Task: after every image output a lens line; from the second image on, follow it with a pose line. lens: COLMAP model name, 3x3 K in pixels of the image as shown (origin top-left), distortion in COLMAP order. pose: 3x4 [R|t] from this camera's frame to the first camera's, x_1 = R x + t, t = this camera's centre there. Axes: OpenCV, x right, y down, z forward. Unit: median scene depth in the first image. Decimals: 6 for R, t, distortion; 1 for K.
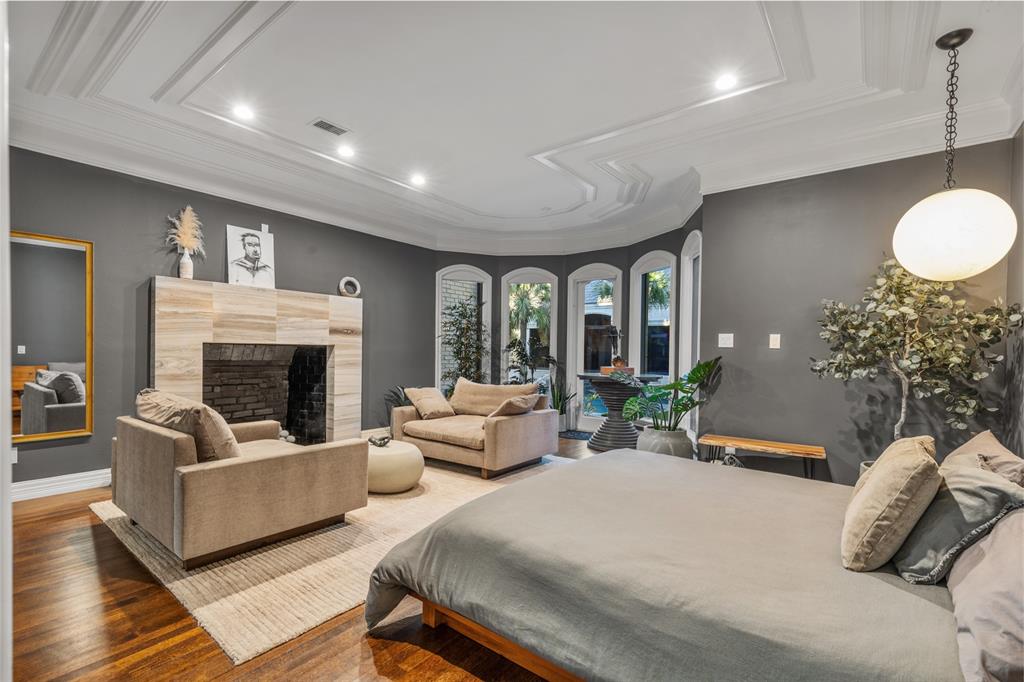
lens RADIAL K [[467.0, 0, 510.2], [0, 467.0, 352.3], [0, 0, 1]] dist [0.010257, -0.000488]
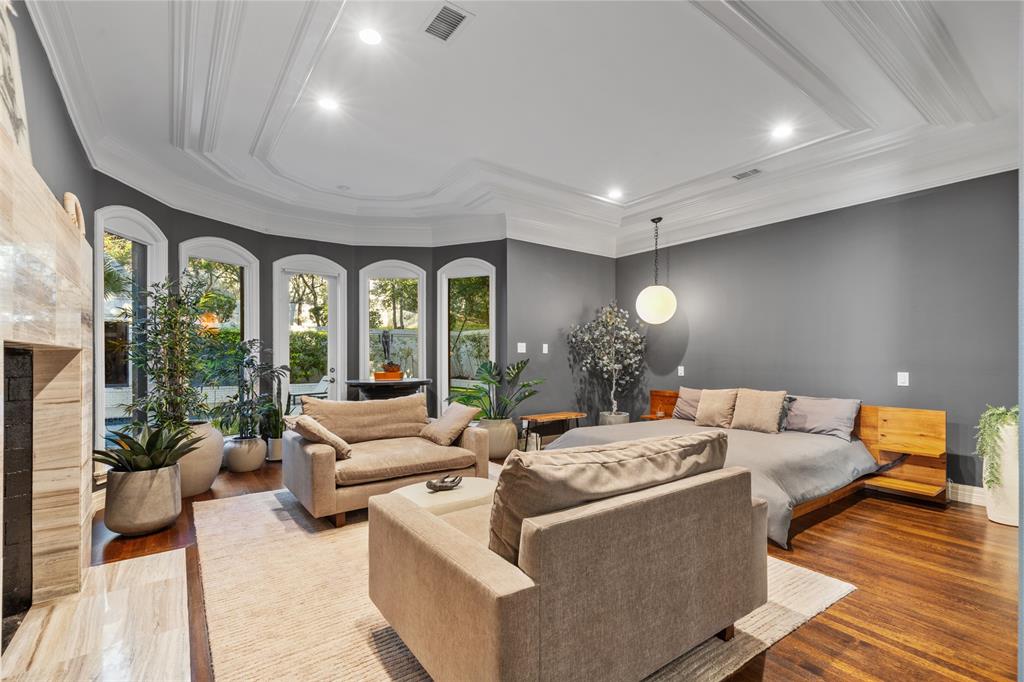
lens RADIAL K [[467.0, 0, 510.2], [0, 467.0, 352.3], [0, 0, 1]] dist [0.010257, -0.000488]
pose [[0.277138, -0.003038, 0.960825, -1.051848], [0.004332, 0.999989, 0.001912, -0.015961], [-0.960820, 0.003632, 0.277148, 0.766532]]
